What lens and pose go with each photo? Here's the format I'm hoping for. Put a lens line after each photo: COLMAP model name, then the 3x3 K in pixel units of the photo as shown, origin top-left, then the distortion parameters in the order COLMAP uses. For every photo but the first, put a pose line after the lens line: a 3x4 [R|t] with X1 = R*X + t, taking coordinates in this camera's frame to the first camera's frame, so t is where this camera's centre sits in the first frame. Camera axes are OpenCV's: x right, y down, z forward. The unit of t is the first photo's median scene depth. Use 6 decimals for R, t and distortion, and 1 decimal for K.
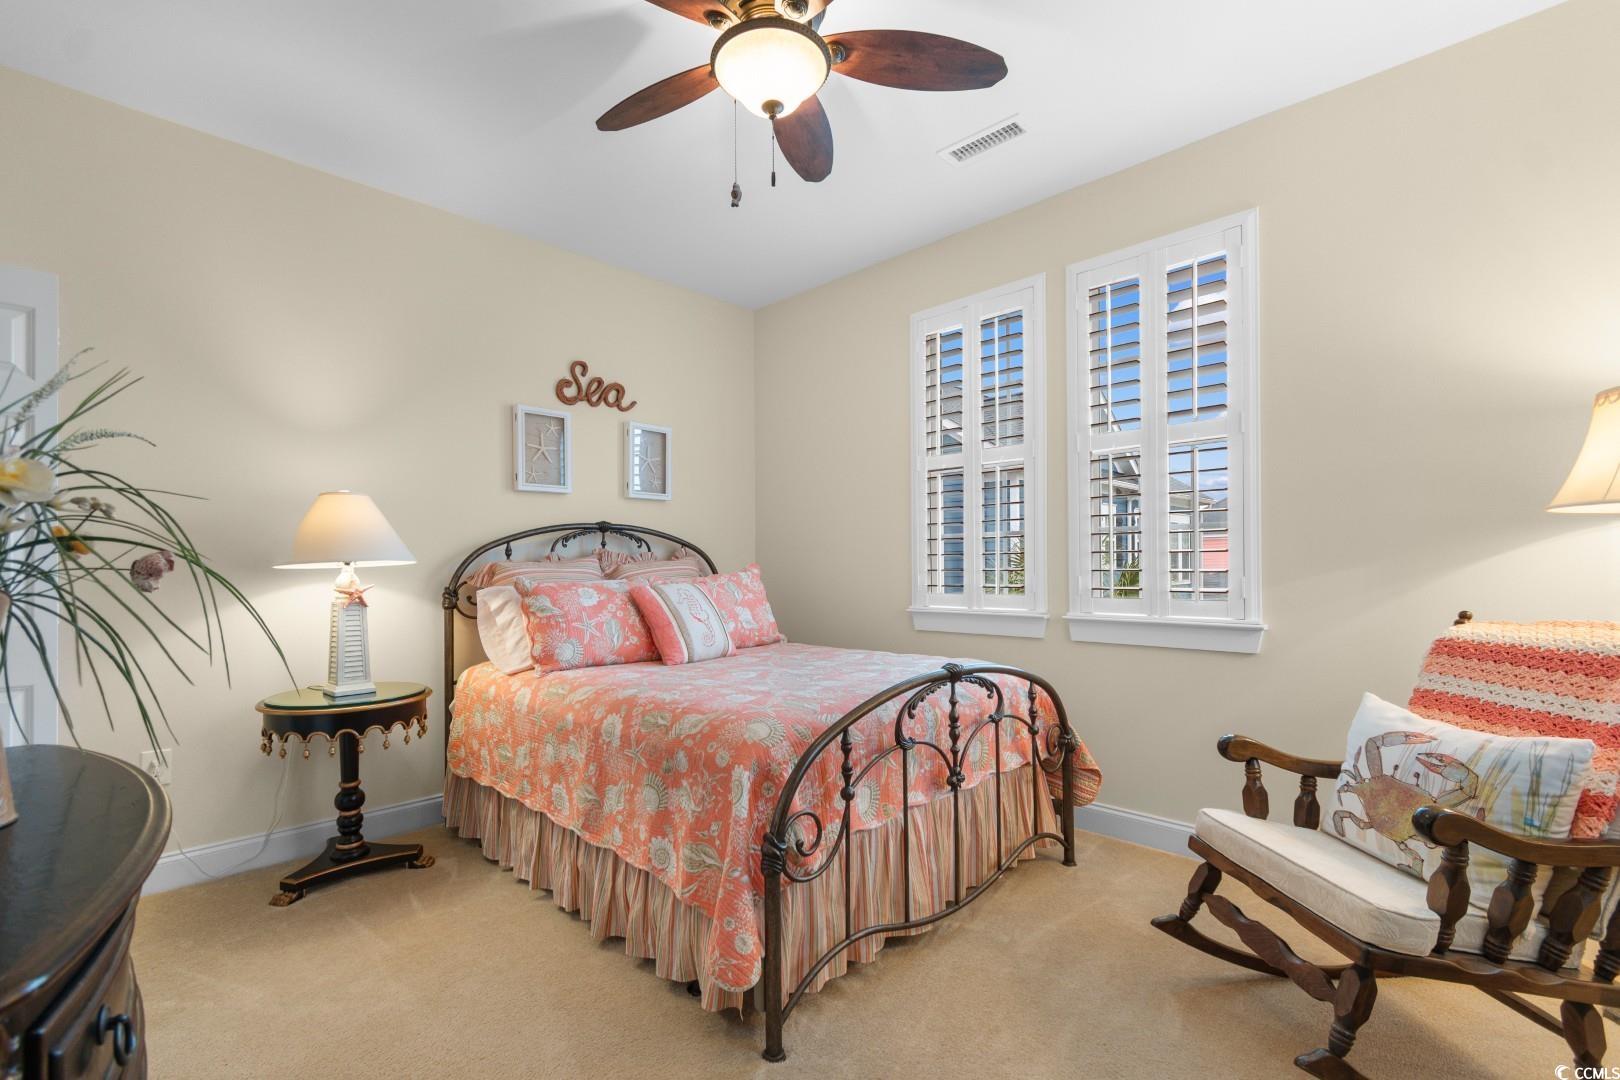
lens RADIAL K [[714.8, 0, 807.0], [0, 714.8, 566.2], [0, 0, 1]] dist [-0.000590, 0.000048]
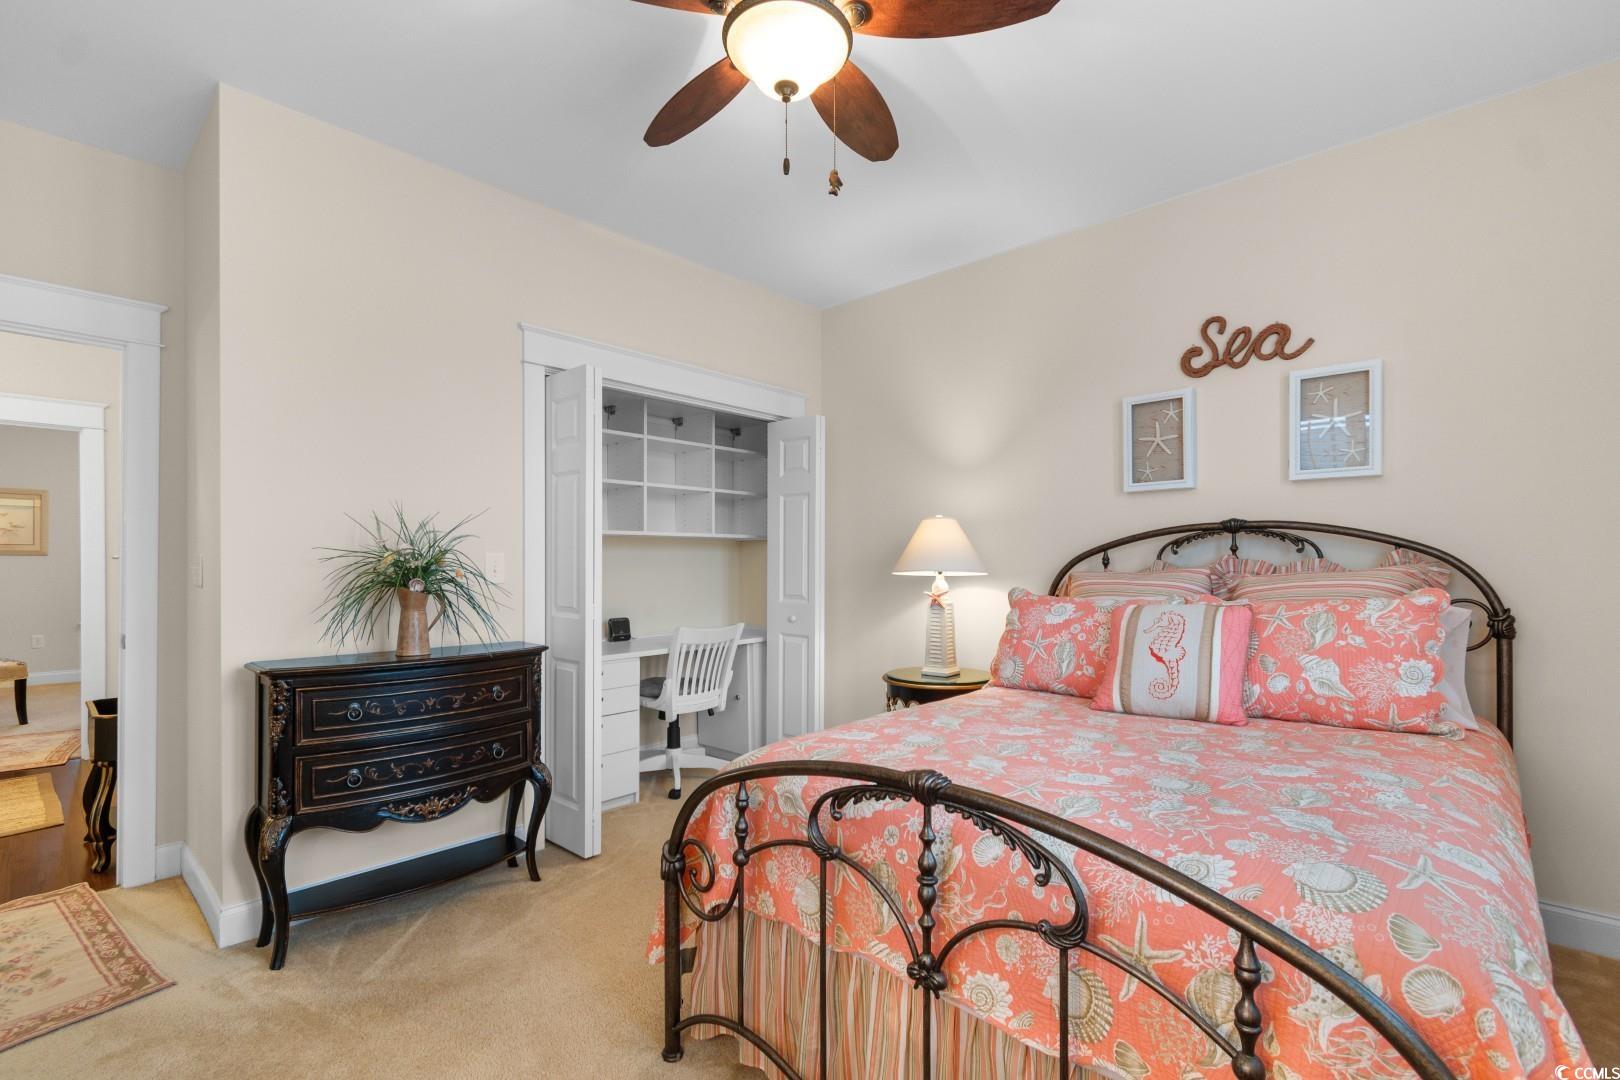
lens RADIAL K [[714.8, 0, 807.0], [0, 714.8, 566.2], [0, 0, 1]] dist [-0.000590, 0.000048]
pose [[0.034504, 0.006761, -0.999382, 0.464034], [0.000666, 0.999977, 0.006788, -0.018359], [0.999404, -0.000900, 0.034499, 0.532349]]
